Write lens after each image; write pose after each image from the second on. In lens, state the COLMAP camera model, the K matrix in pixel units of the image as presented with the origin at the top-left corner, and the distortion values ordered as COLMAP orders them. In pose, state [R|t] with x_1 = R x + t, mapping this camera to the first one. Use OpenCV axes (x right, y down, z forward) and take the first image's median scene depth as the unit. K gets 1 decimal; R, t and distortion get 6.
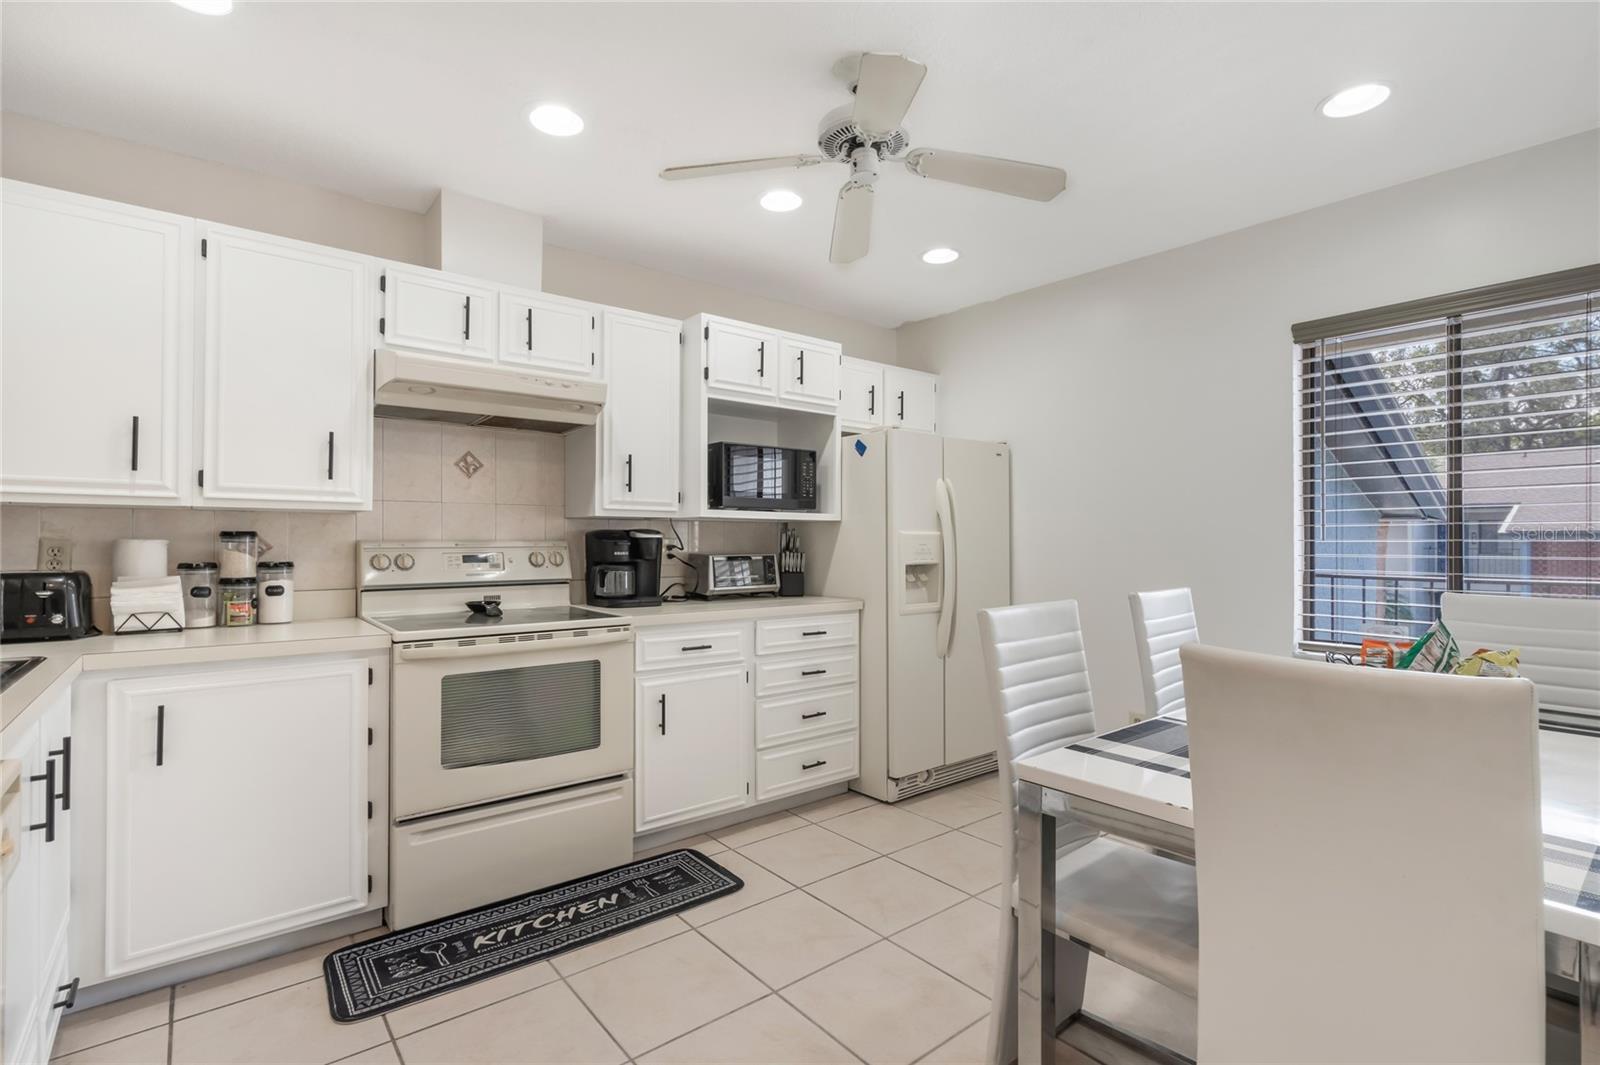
lens RADIAL K [[746.6, 0, 814.2], [0, 746.6, 538.3], [0, 0, 1]] dist [-0.001283, 0.001291]
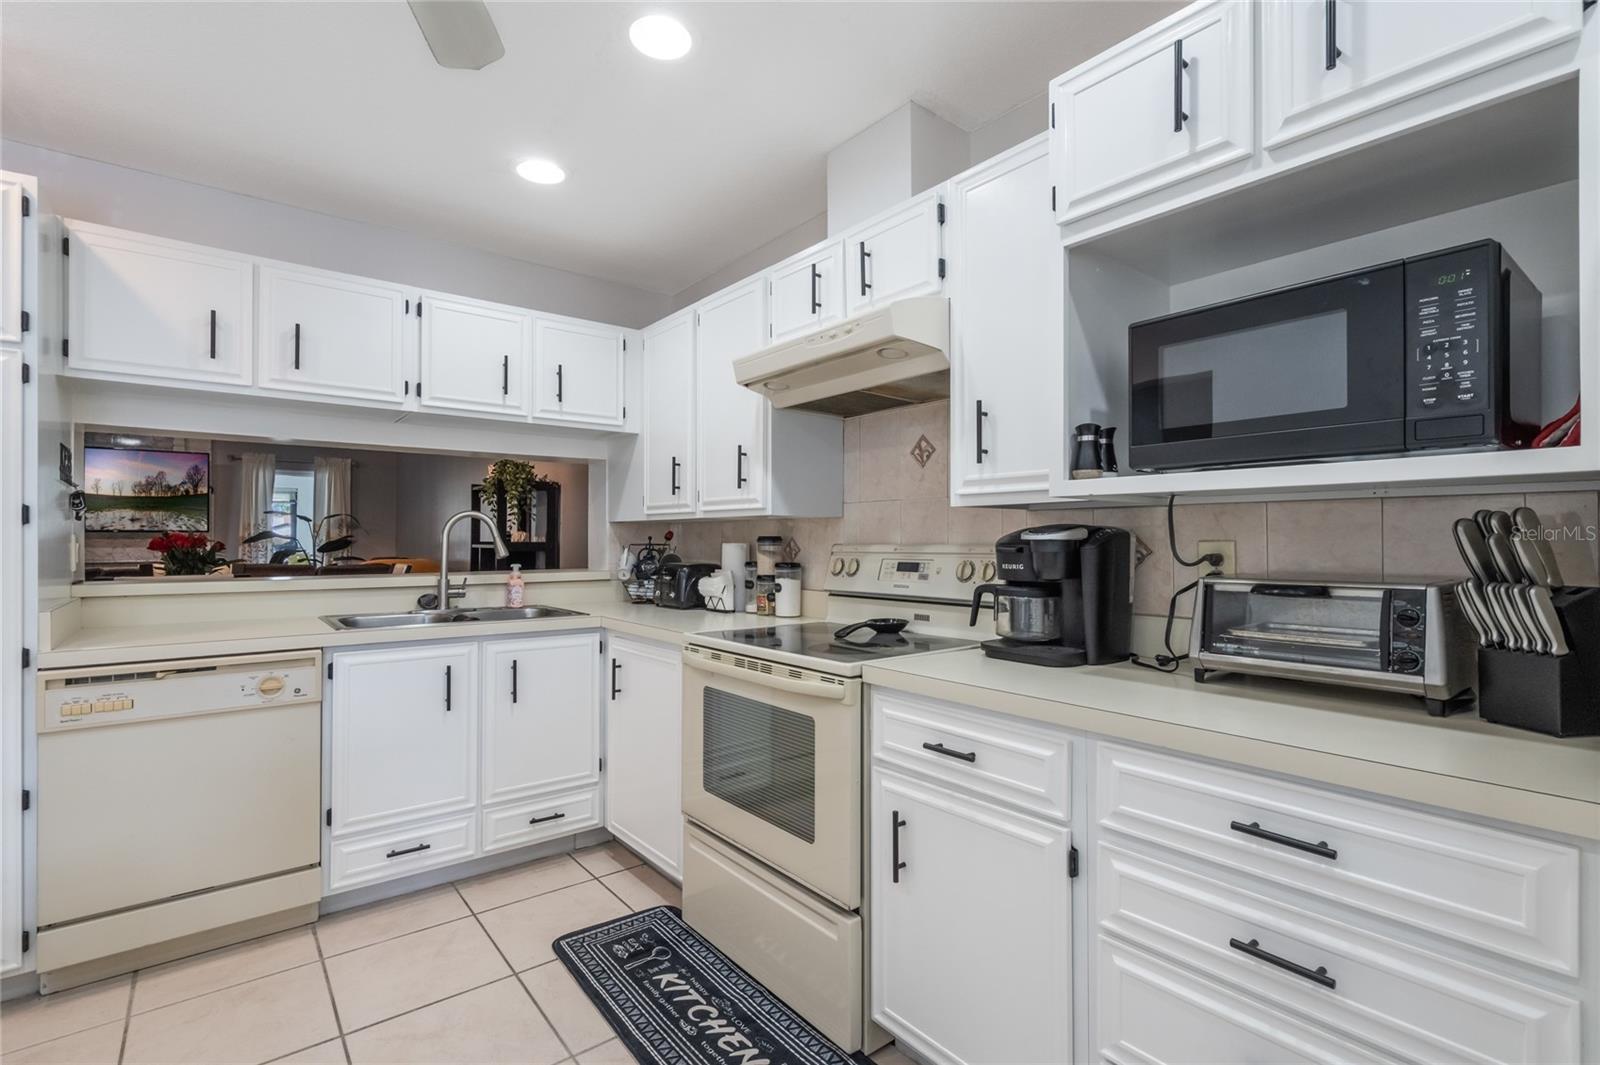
lens RADIAL K [[746.6, 0, 808.0], [0, 746.6, 535.8], [0, 0, 1]] dist [-0.001283, 0.001291]
pose [[-0.022916, -0.007189, -0.999712, 0.396787], [0.005154, 0.999960, -0.007309, -0.001030], [0.999724, -0.005320, -0.022878, 0.991904]]
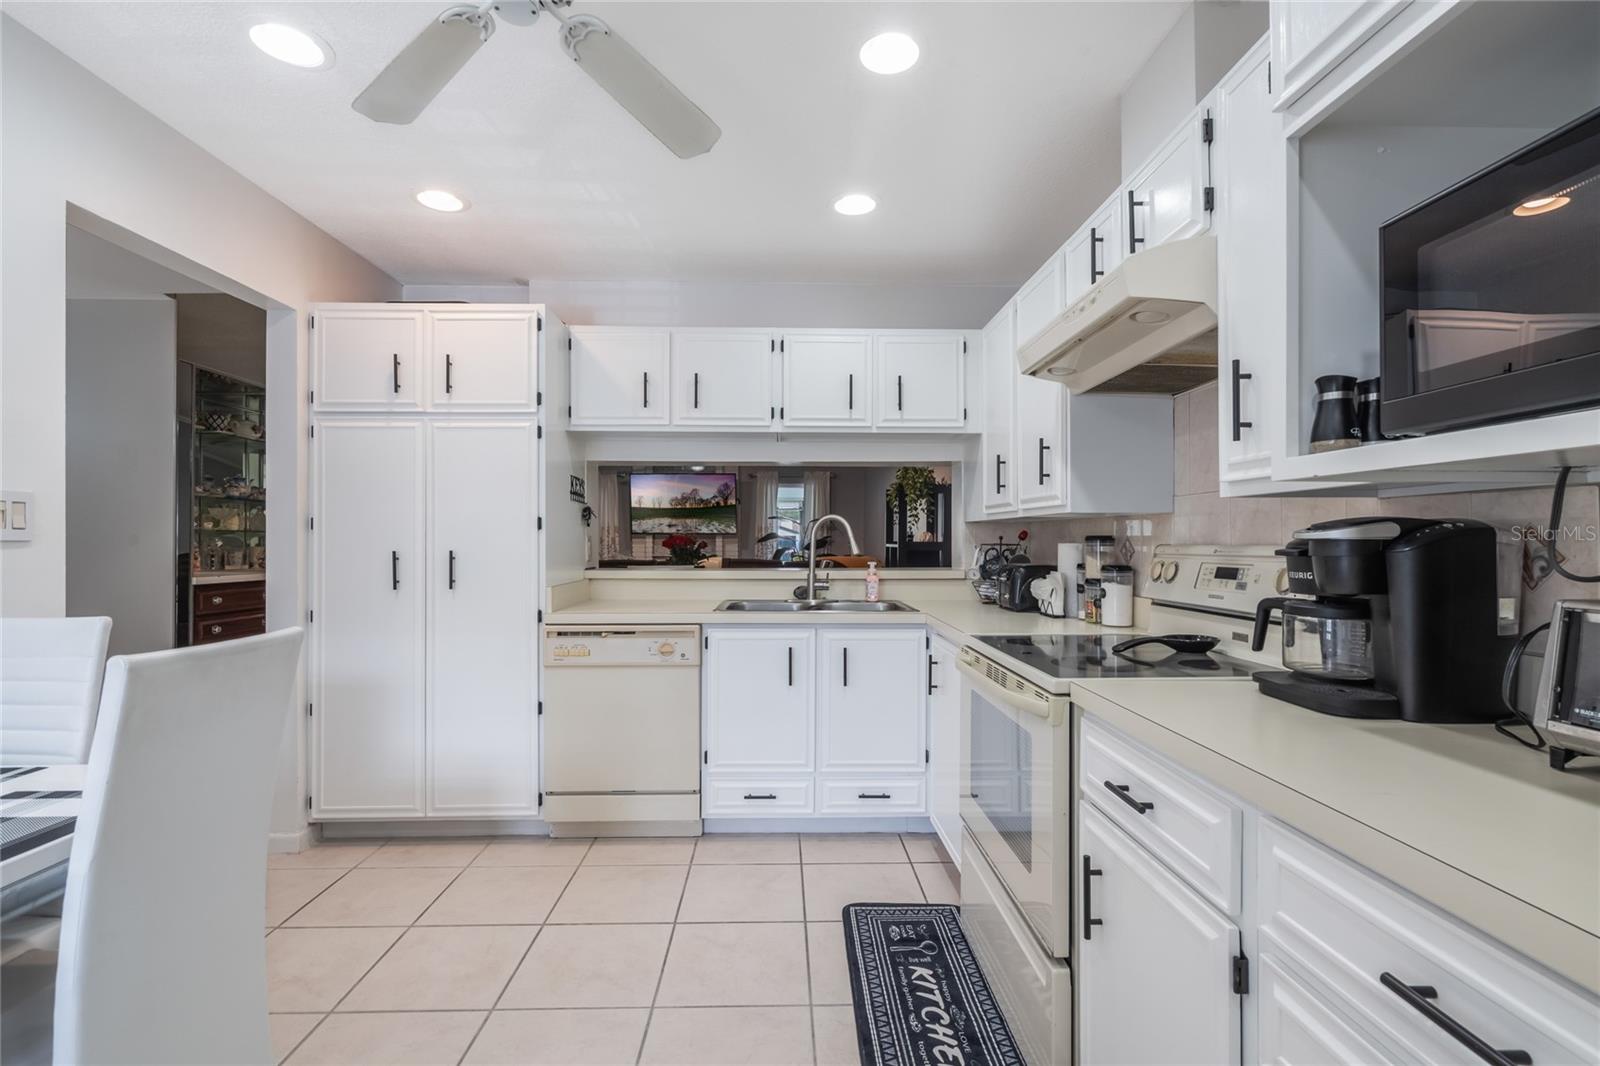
lens RADIAL K [[746.6, 0, 799.0], [0, 746.6, 535.5], [0, 0, 1]] dist [-0.001283, 0.001291]
pose [[-0.626291, -0.006547, -0.779562, 0.319539], [0.002990, 0.999937, -0.010800, 0.000579], [0.779583, -0.009095, -0.626233, 1.218905]]
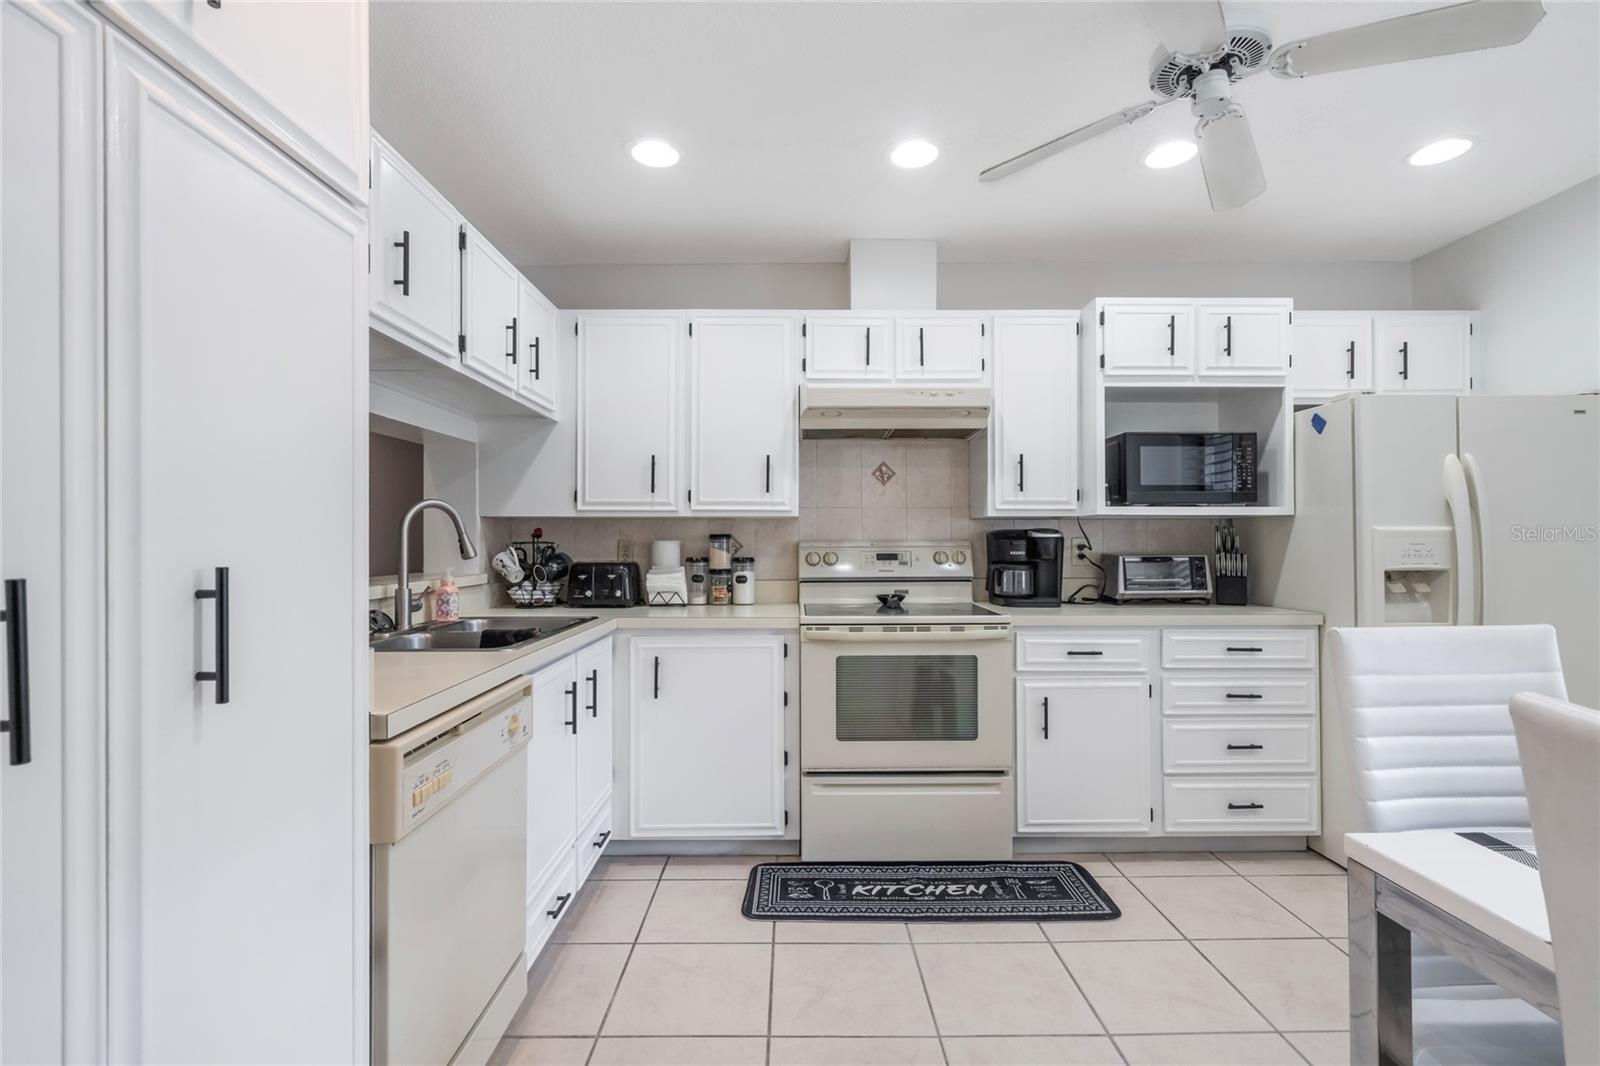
lens RADIAL K [[746.6, 0, 812.7], [0, 746.6, 536.4], [0, 0, 1]] dist [-0.001283, 0.001291]
pose [[0.782249, -0.006554, -0.622932, 0.178375], [0.004912, 0.999978, -0.004353, 0.001104], [0.622947, 0.000346, 0.782264, 0.047931]]
